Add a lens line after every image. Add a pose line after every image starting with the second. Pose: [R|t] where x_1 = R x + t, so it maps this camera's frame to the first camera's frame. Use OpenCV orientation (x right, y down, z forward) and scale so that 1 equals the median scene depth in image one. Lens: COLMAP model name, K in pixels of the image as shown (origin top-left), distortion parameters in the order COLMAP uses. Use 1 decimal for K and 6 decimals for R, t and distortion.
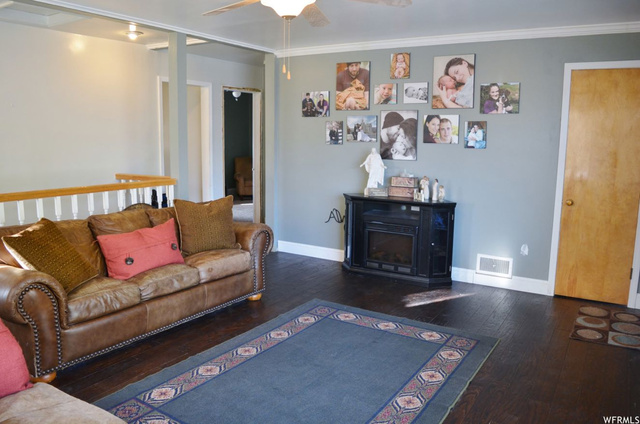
lens RADIAL K [[515.1, 0, 321.8], [0, 515.1, 214.1], [0, 0, 1]] dist [-0.045426, -0.001306]
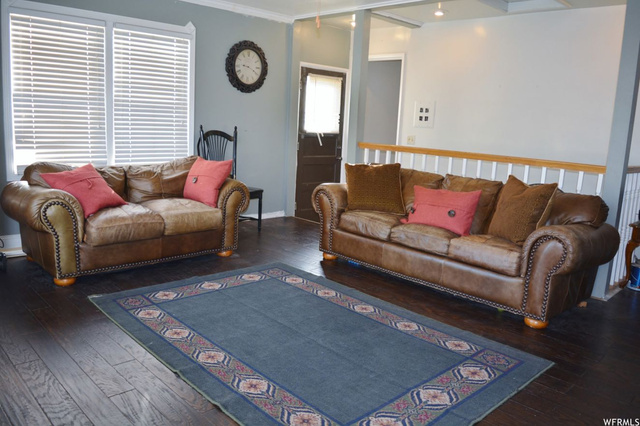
lens RADIAL K [[515.1, 0, 321.7], [0, 515.1, 208.9], [0, 0, 1]] dist [-0.045426, -0.001306]
pose [[-0.253879, 0.147599, -0.955908, 0.988050], [-0.188531, 0.961781, 0.198578, -0.133315], [0.948684, 0.230633, -0.216349, 1.313945]]
